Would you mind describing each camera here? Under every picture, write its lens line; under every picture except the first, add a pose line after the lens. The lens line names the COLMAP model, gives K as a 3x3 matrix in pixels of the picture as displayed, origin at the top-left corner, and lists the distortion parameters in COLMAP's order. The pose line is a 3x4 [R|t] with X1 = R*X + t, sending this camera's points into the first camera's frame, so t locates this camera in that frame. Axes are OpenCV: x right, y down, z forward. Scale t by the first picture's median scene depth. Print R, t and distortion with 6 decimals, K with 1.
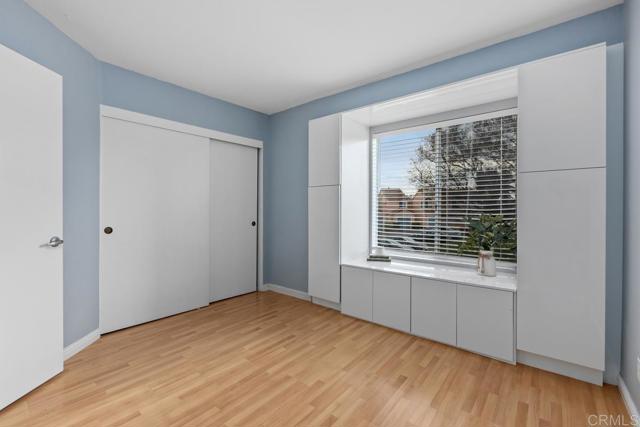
lens RADIAL K [[283.7, 0, 323.3], [0, 283.7, 210.2], [0, 0, 1]] dist [0.003061, 0.000167]
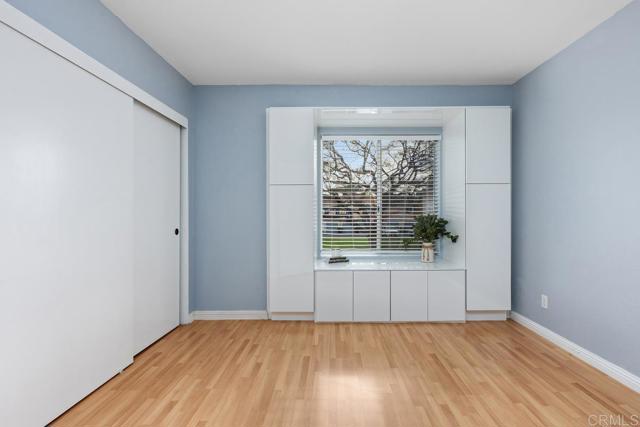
lens RADIAL K [[283.7, 0, 341.7], [0, 283.7, 215.9], [0, 0, 1]] dist [0.003061, 0.000167]
pose [[0.767207, -0.003846, 0.641388, -0.461799], [0.009087, 0.999947, -0.004874, 0.019565], [-0.641336, 0.009568, 0.767201, 0.224486]]
